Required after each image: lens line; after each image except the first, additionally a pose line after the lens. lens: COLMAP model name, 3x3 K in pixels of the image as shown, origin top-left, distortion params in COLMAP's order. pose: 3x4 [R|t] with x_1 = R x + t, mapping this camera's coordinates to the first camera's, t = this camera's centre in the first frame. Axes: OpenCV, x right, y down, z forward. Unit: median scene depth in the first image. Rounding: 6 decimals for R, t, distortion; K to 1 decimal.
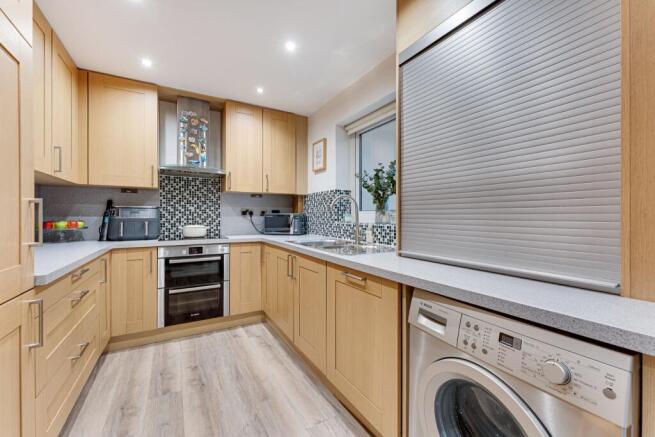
lens RADIAL K [[264.9, 0, 326.4], [0, 264.9, 216.3], [0, 0, 1]] dist [-0.002439, -0.000903]
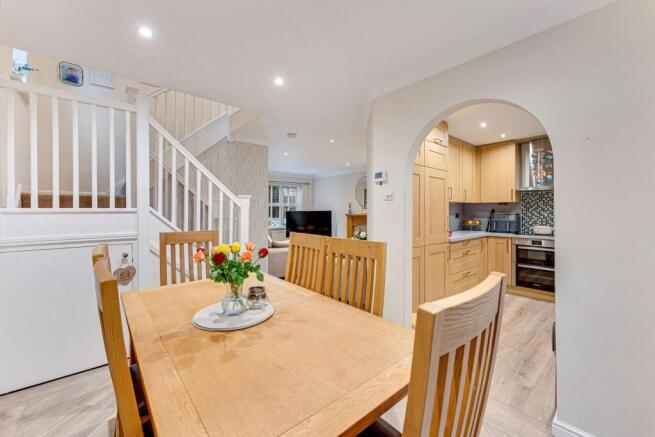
lens RADIAL K [[264.9, 0, 326.1], [0, 264.9, 212.1], [0, 0, 1]] dist [-0.002439, -0.000903]
pose [[0.186804, 0.002577, -0.982394, 0.830854], [-0.002413, 0.999995, 0.002164, -0.050395], [0.982394, 0.001966, 0.186809, -0.507791]]
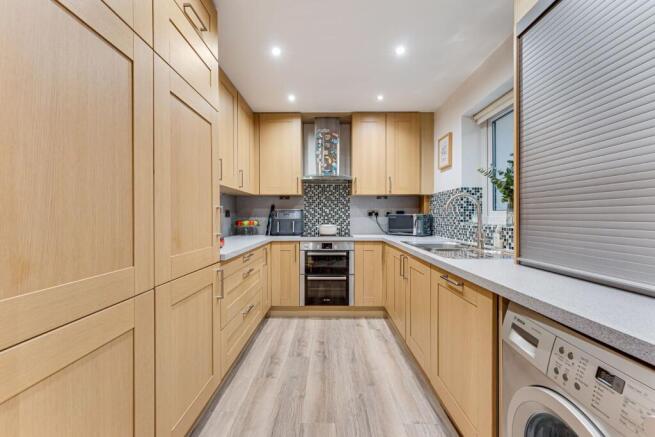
lens RADIAL K [[264.9, 0, 324.3], [0, 264.9, 218.2], [0, 0, 1]] dist [-0.002439, -0.000903]
pose [[0.856031, 0.000666, -0.516925, 0.117051], [0.001301, 0.999993, 0.003443, 0.000805], [0.516924, -0.003619, 0.856024, -0.022710]]
